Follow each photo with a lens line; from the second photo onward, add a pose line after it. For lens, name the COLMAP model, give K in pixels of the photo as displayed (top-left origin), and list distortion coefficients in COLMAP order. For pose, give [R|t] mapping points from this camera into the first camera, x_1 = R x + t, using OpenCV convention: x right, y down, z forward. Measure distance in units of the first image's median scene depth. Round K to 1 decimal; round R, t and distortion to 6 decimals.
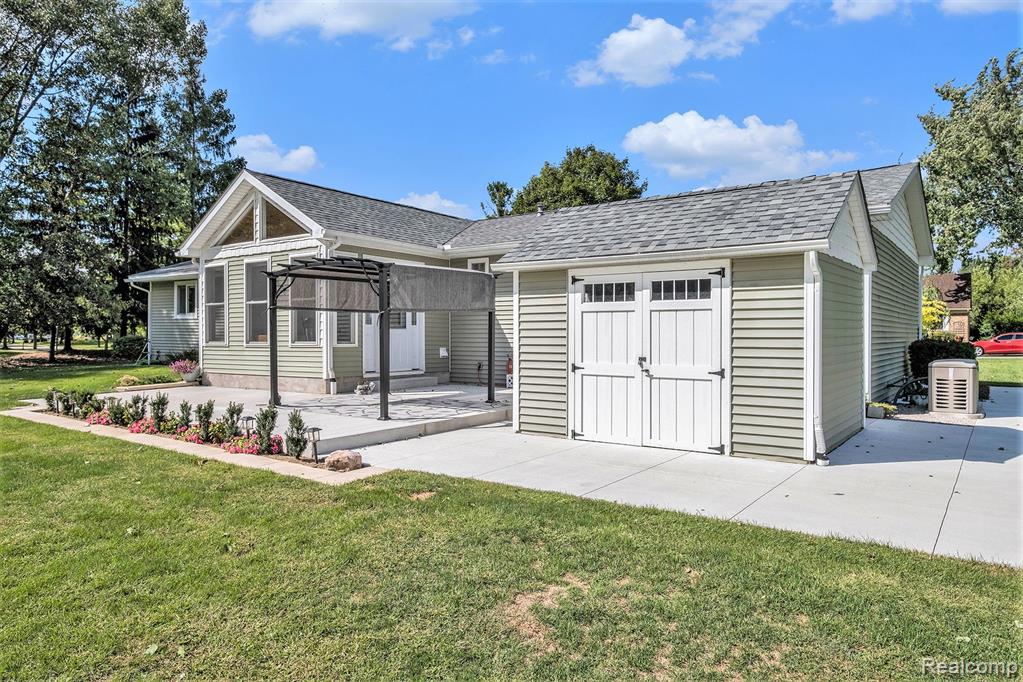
lens RADIAL K [[688.5, 0, 511.5], [0, 688.5, 341.0], [0, 0, 1]] dist [0.004131, 0.000220]
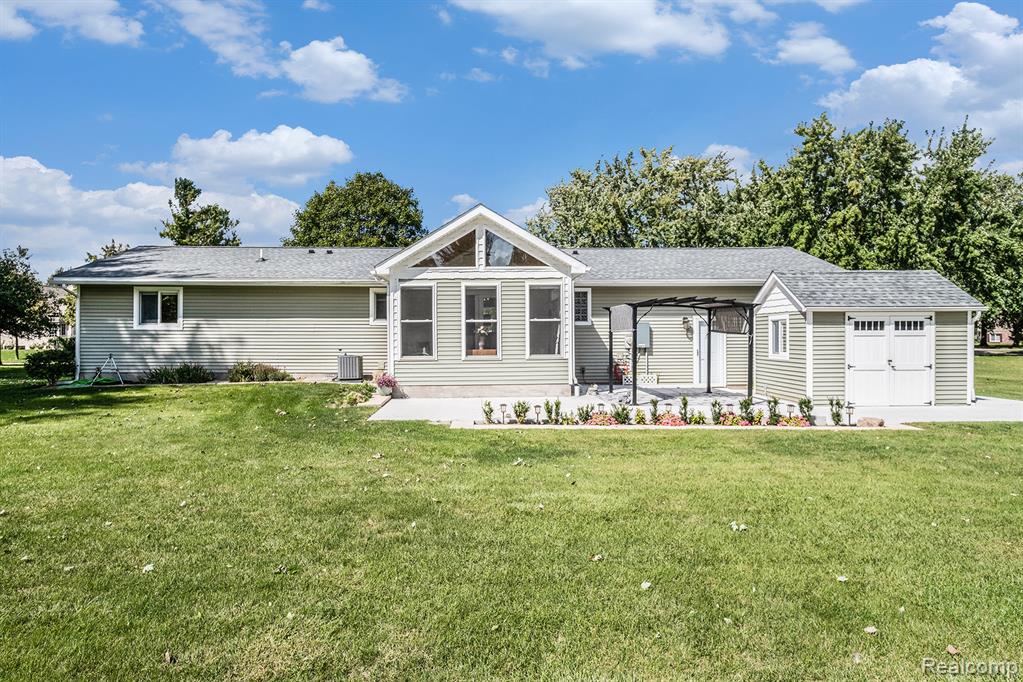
lens RADIAL K [[659.6, 0, 511.5], [0, 659.6, 341.0], [0, 0, 1]] dist [0.005116, 0.001176]
pose [[0.790037, -0.005317, 0.613036, -1.680540], [0.009767, 0.999945, -0.003913, -0.030438], [-0.612981, 0.009079, 0.790045, 0.173092]]
